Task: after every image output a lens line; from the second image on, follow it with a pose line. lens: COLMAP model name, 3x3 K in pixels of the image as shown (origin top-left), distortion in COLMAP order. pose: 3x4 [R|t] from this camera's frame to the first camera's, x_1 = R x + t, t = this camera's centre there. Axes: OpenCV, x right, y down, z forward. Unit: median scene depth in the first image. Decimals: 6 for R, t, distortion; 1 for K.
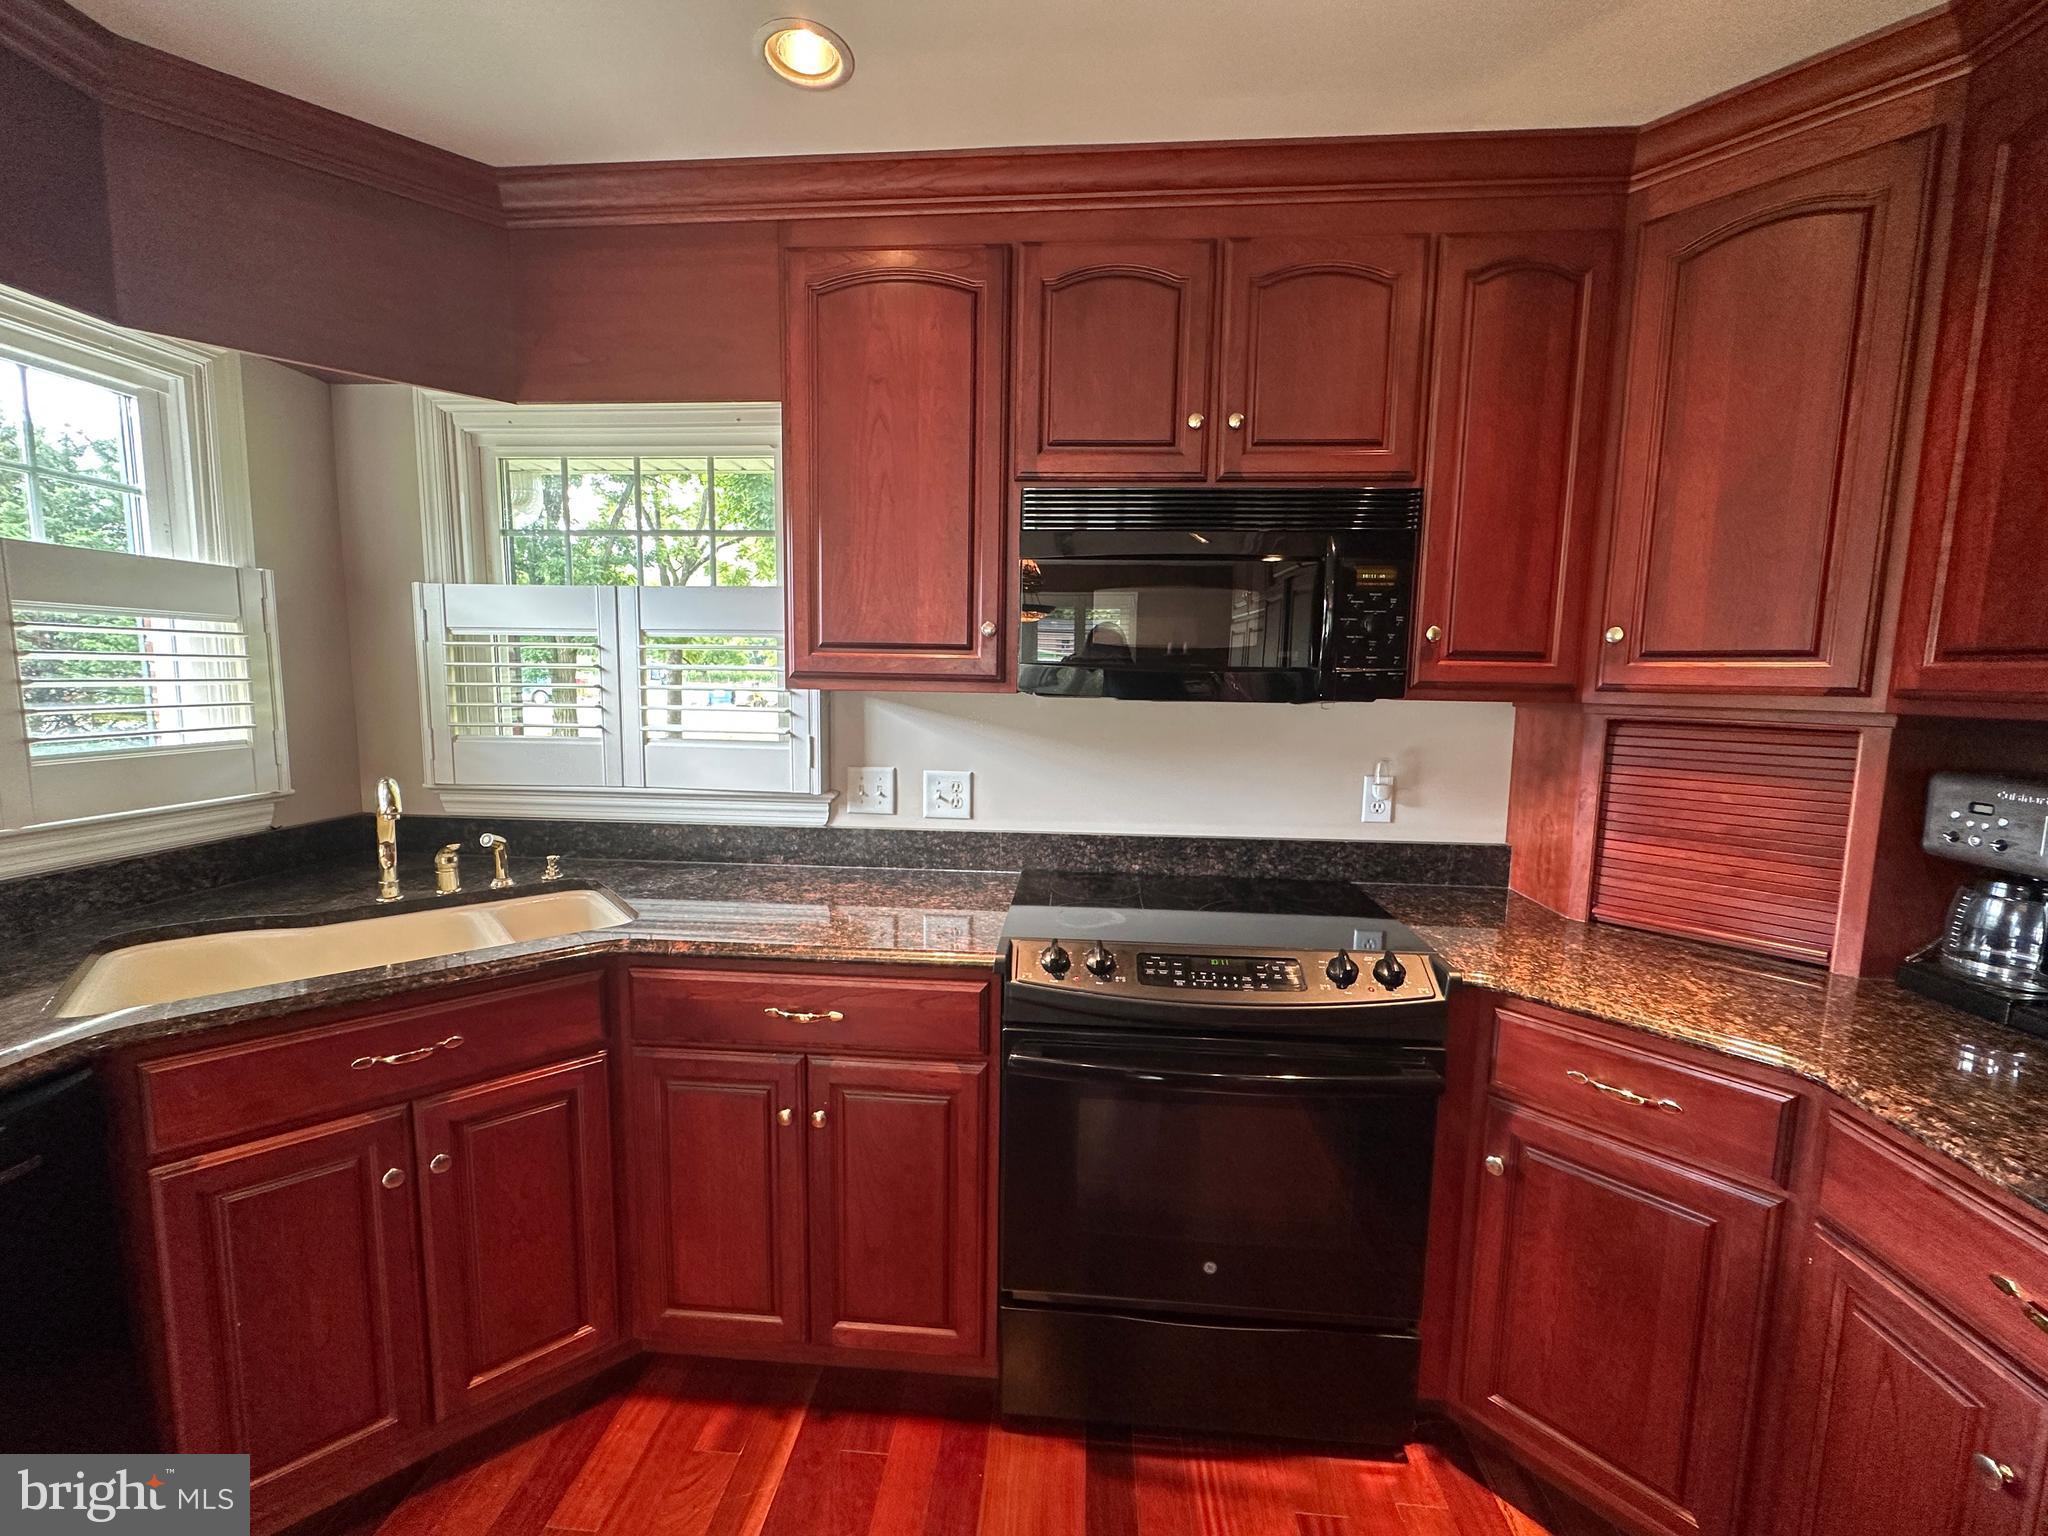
lens RADIAL K [[813.9, 0, 1019.4], [0, 813.9, 774.9], [0, 0, 1]] dist [0.001115, 0.000031]
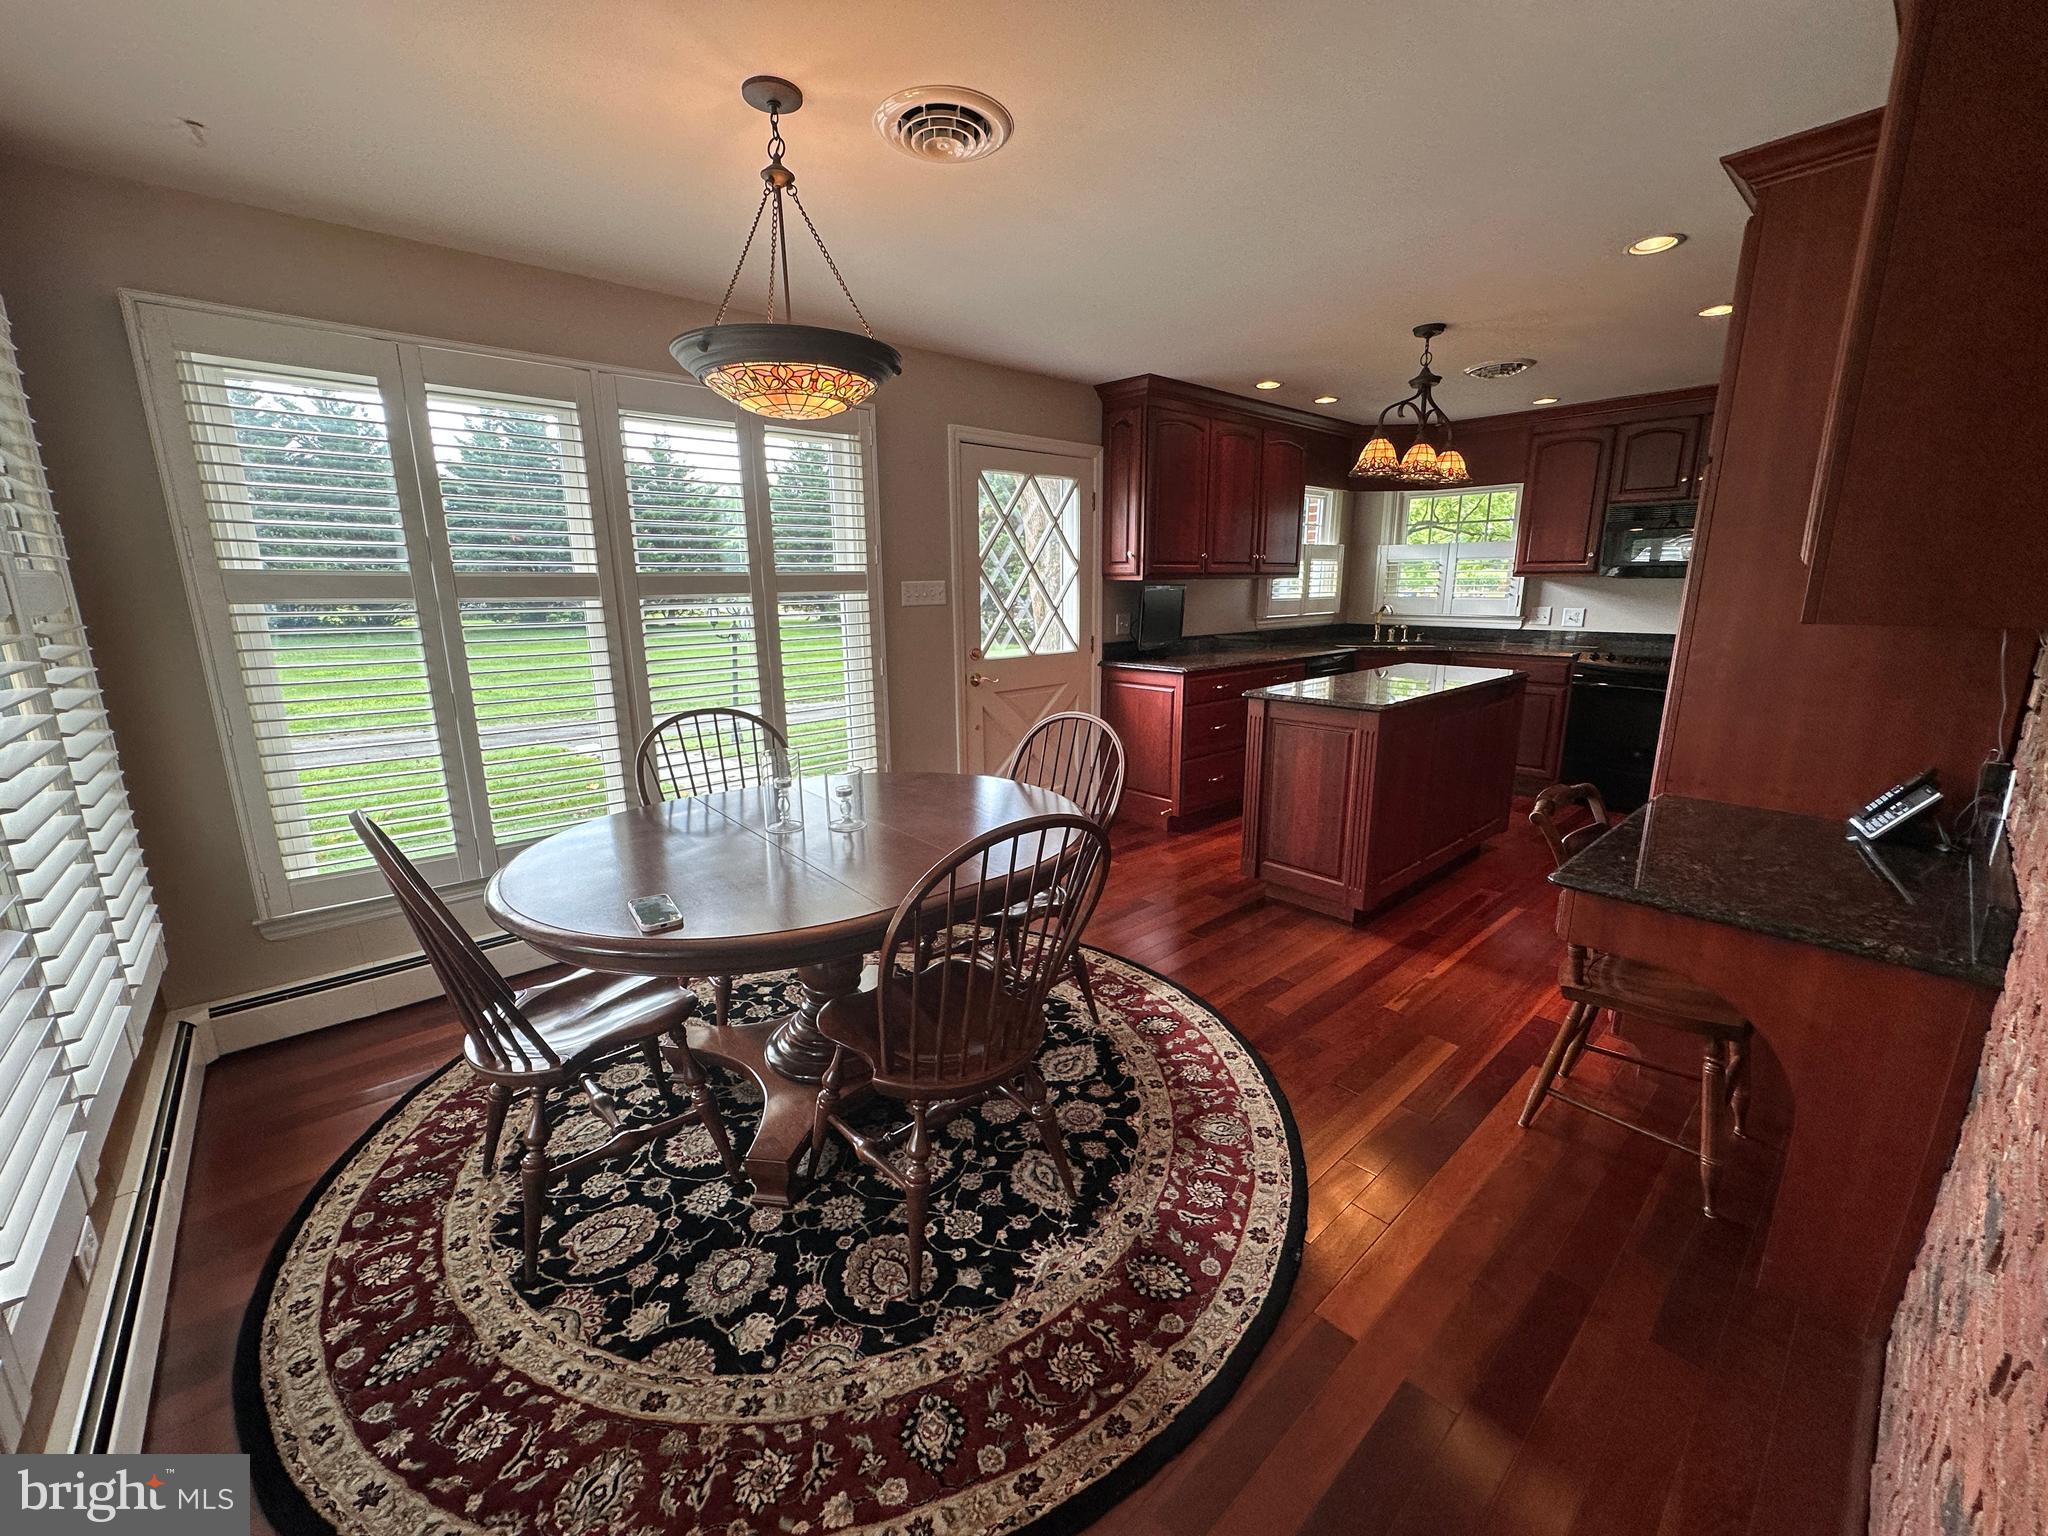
lens RADIAL K [[813.9, 0, 1019.1], [0, 813.9, 764.2], [0, 0, 1]] dist [0.001115, 0.000031]
pose [[0.715231, 0.131801, -0.686348, 0.555158], [-0.054813, 0.989610, 0.132918, 0.271502], [0.696736, -0.057446, 0.715024, -2.405990]]
